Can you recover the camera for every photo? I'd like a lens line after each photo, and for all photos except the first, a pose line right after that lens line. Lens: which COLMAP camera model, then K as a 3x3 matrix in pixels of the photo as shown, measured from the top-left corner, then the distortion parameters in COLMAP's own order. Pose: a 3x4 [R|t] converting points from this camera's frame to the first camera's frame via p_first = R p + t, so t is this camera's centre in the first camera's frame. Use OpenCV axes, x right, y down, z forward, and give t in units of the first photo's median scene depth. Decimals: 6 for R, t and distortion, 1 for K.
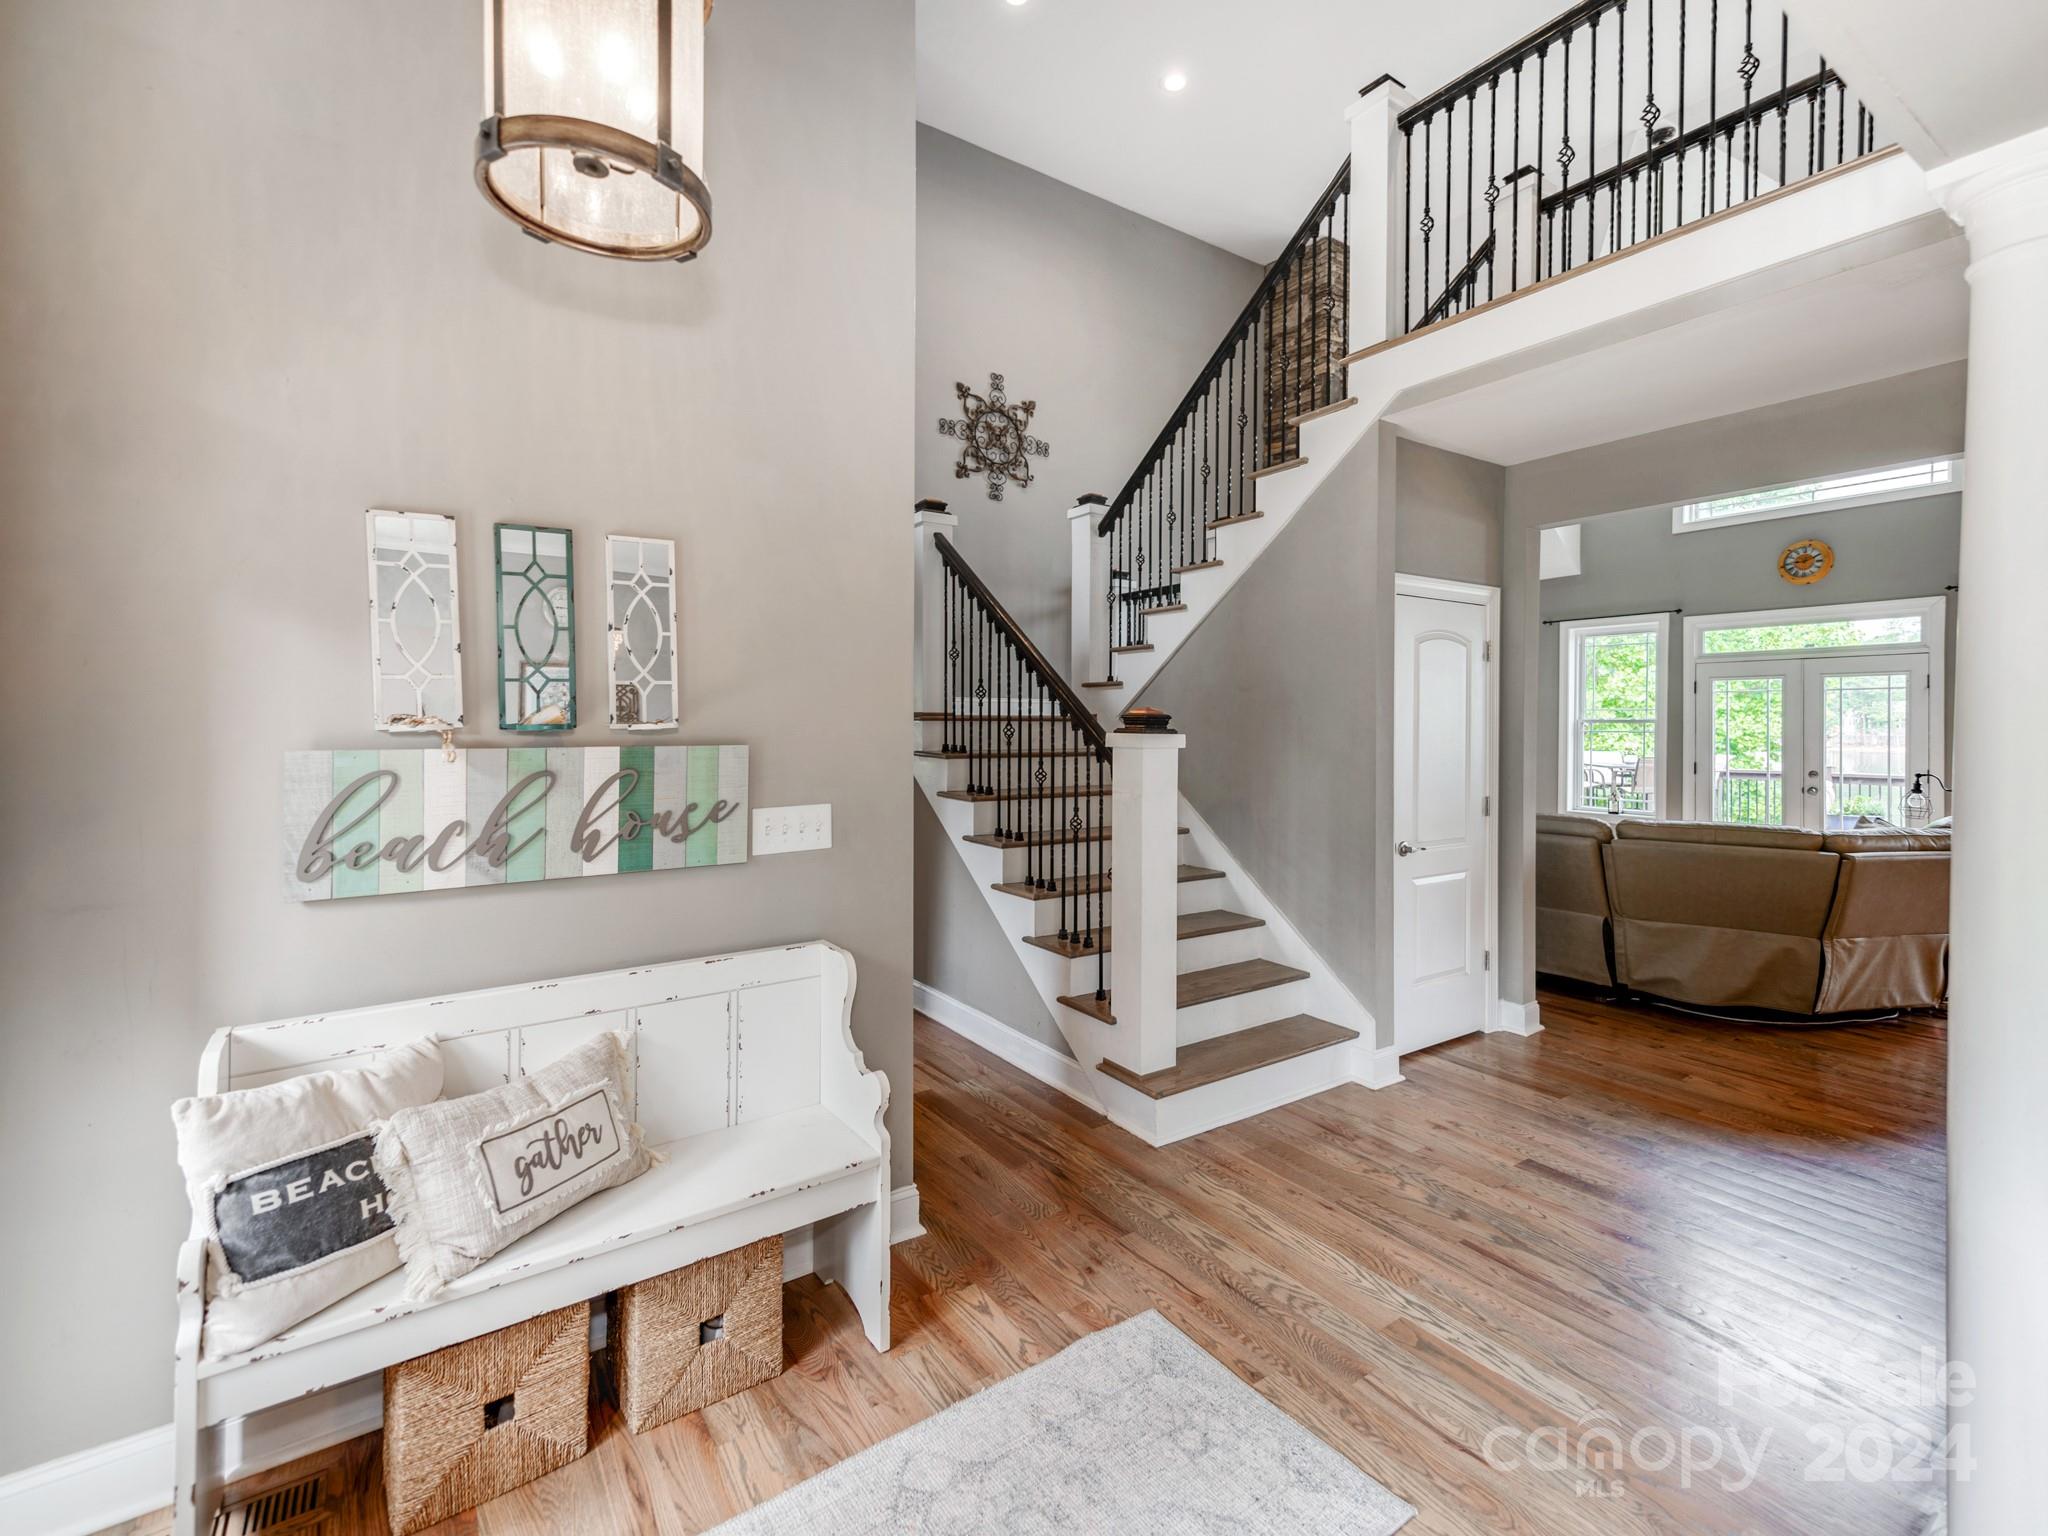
lens RADIAL K [[920.3, 0, 1029.2], [0, 920.3, 729.3], [0, 0, 1]] dist [0.000125, -0.000112]
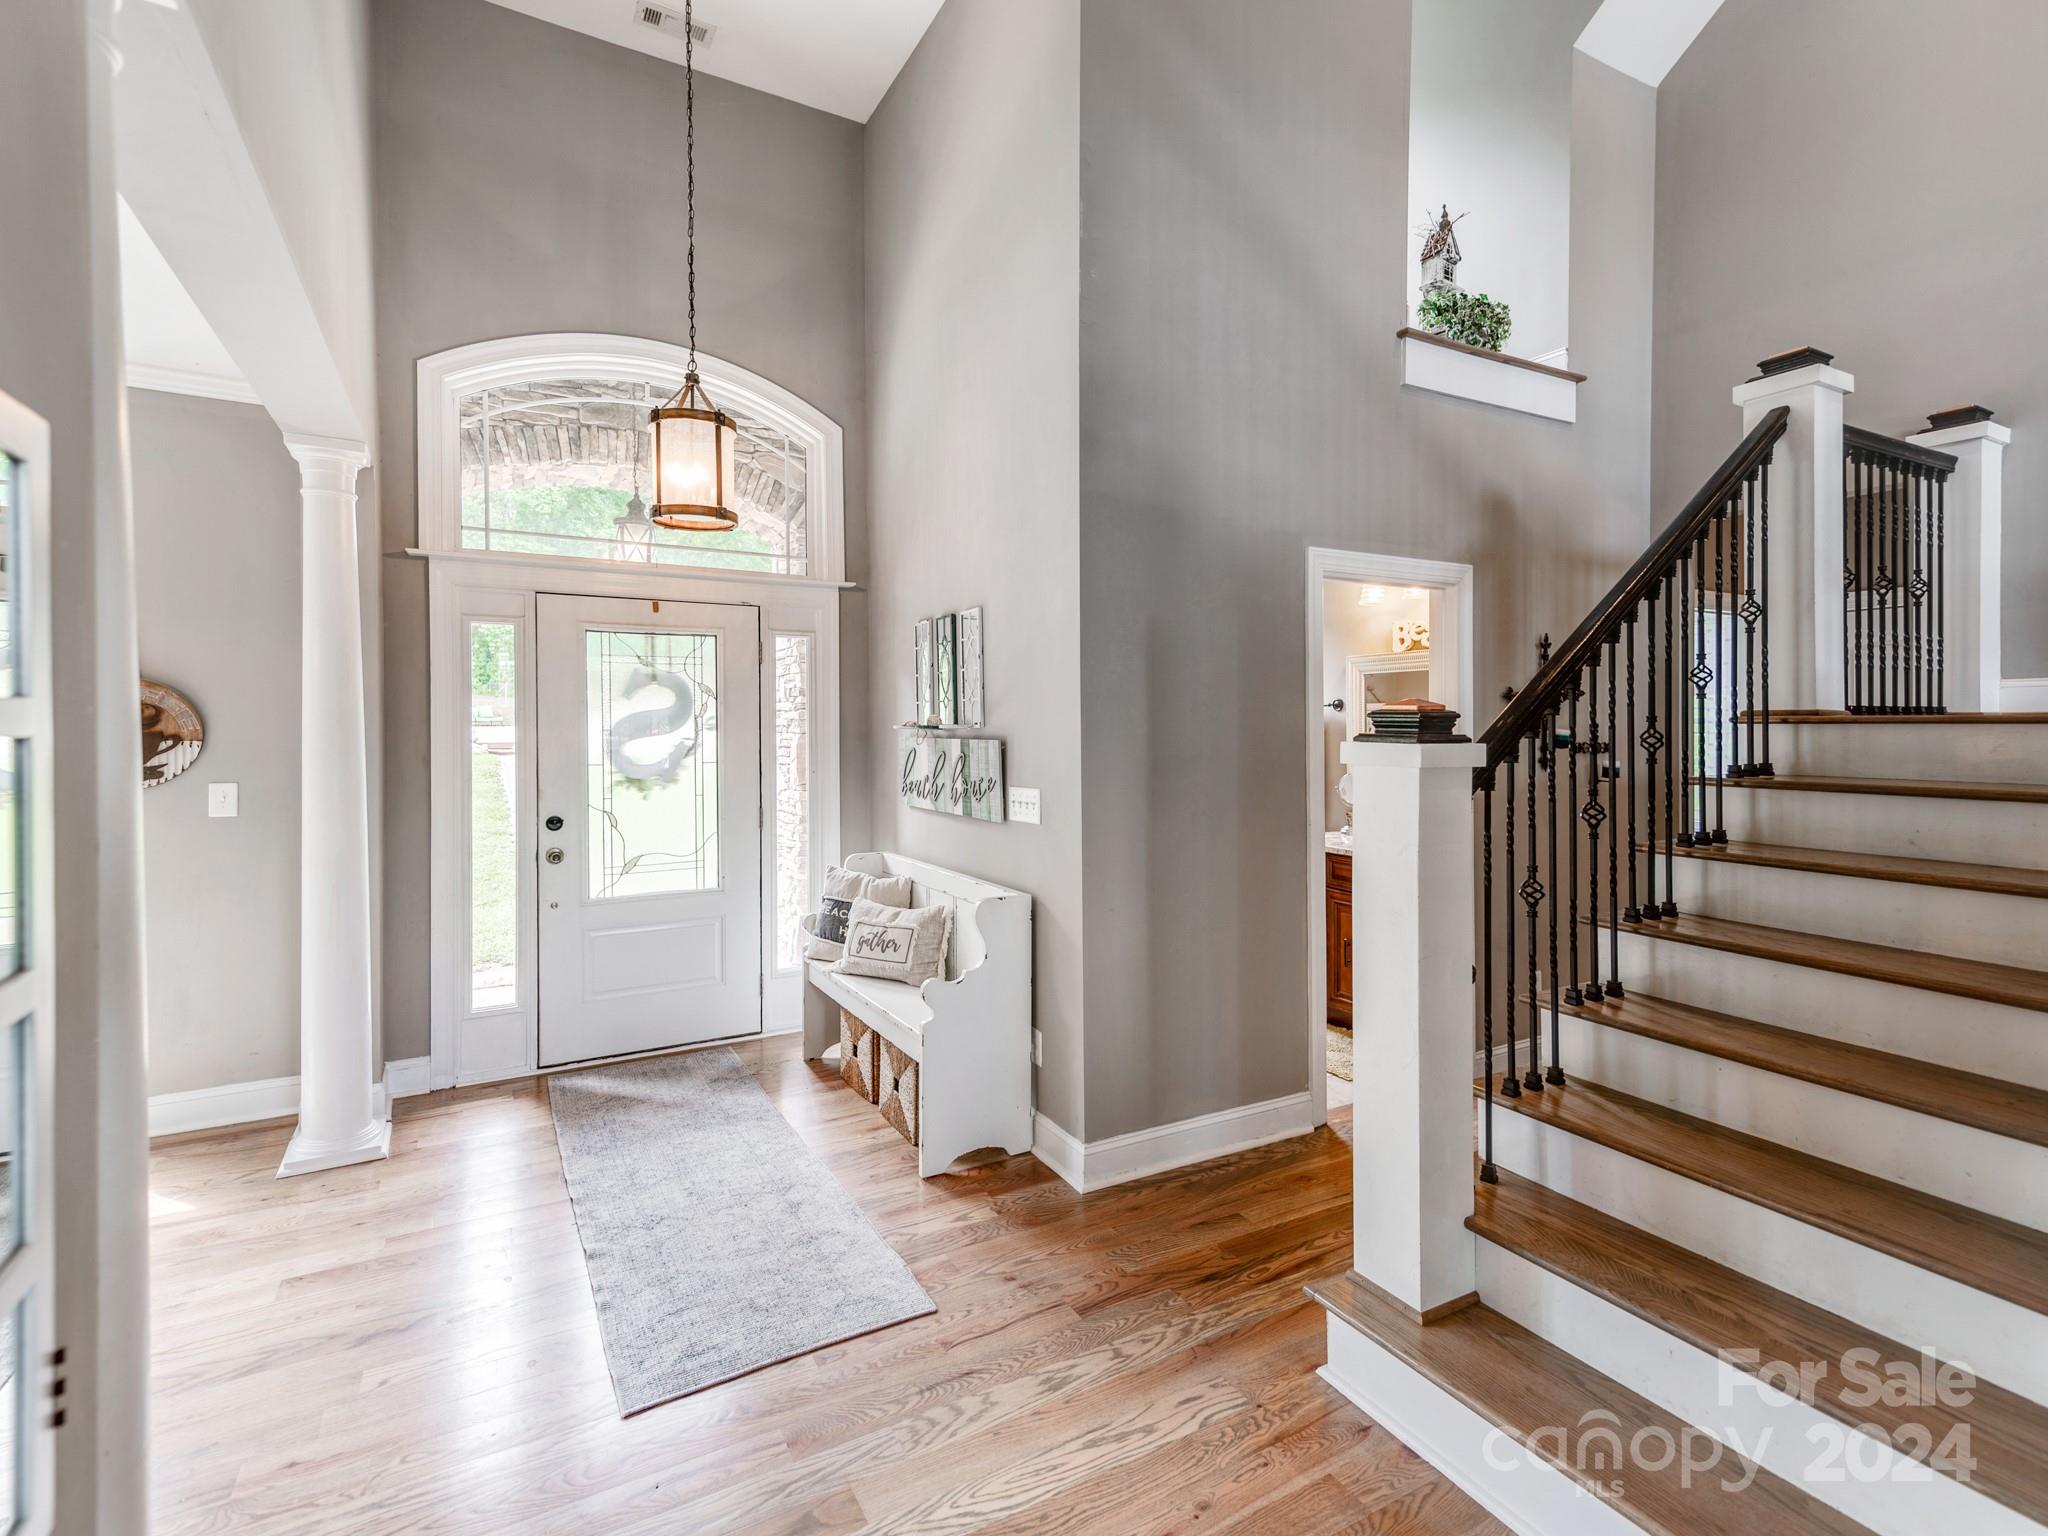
lens RADIAL K [[920.3, 0, 1029.2], [0, 920.3, 729.3], [0, 0, 1]] dist [0.000125, -0.000112]
pose [[-0.082245, 0.002251, -0.996610, 0.949619], [-0.010367, 0.999941, 0.003114, -0.005171], [0.996558, 0.010588, -0.082217, 0.993167]]
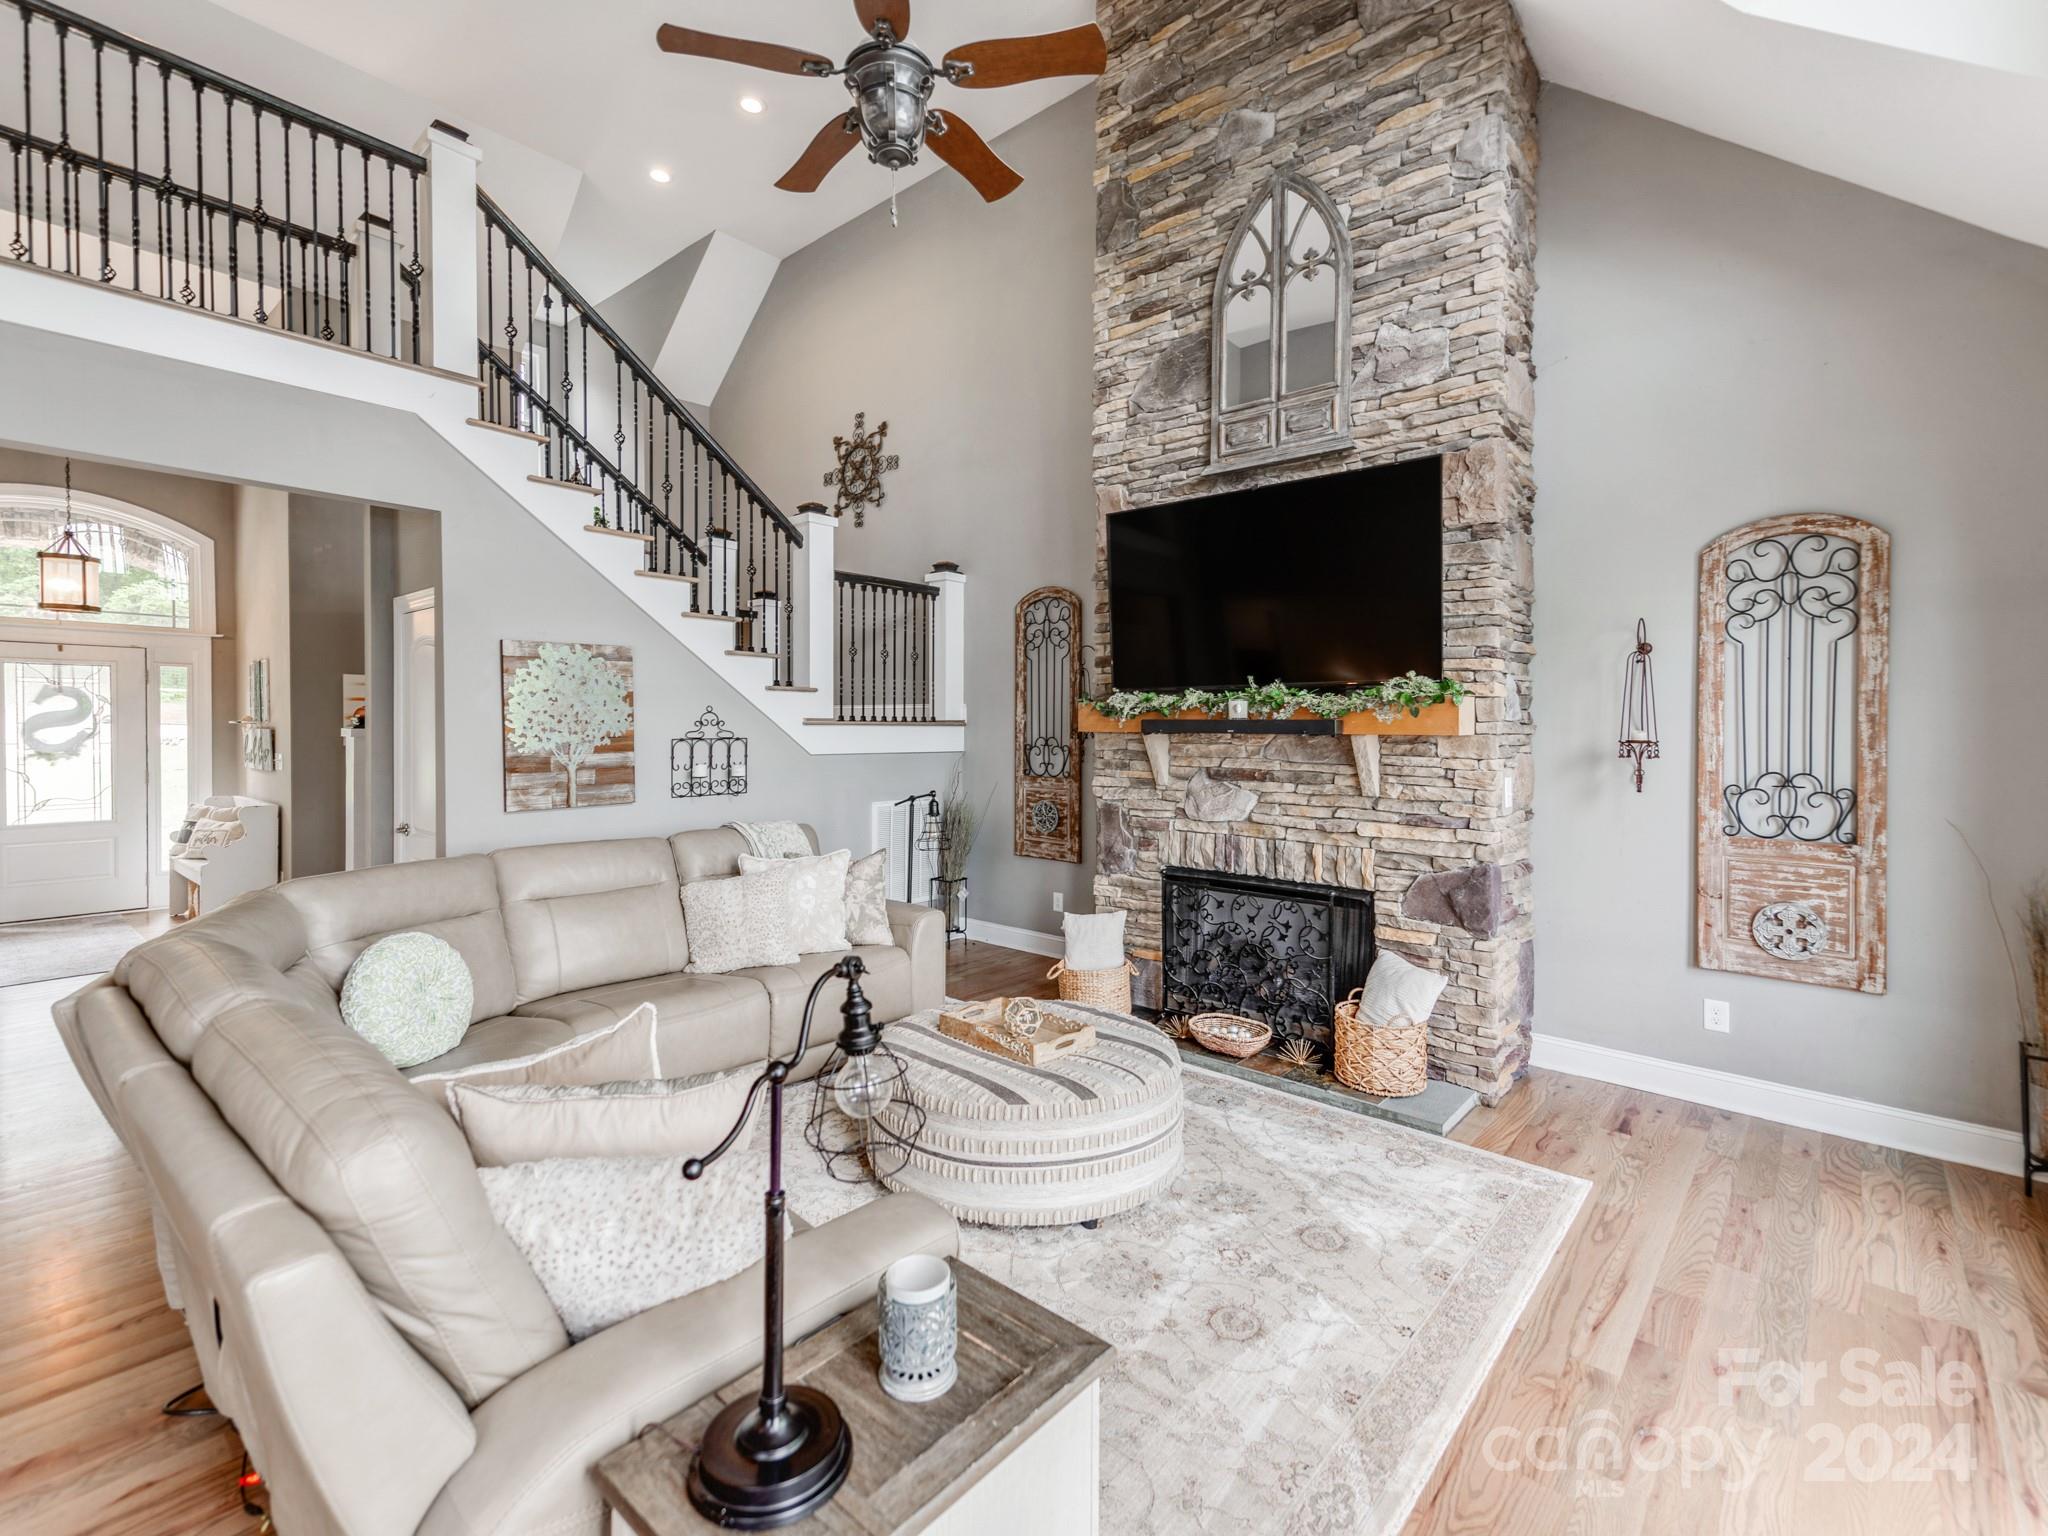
lens RADIAL K [[920.3, 0, 1029.2], [0, 920.3, 729.3], [0, 0, 1]] dist [0.000125, -0.000112]
pose [[0.249280, 0.001653, -0.968430, 2.500843], [-0.017436, 0.999844, -0.002782, -0.014399], [0.968274, 0.017579, 0.249270, 2.133088]]
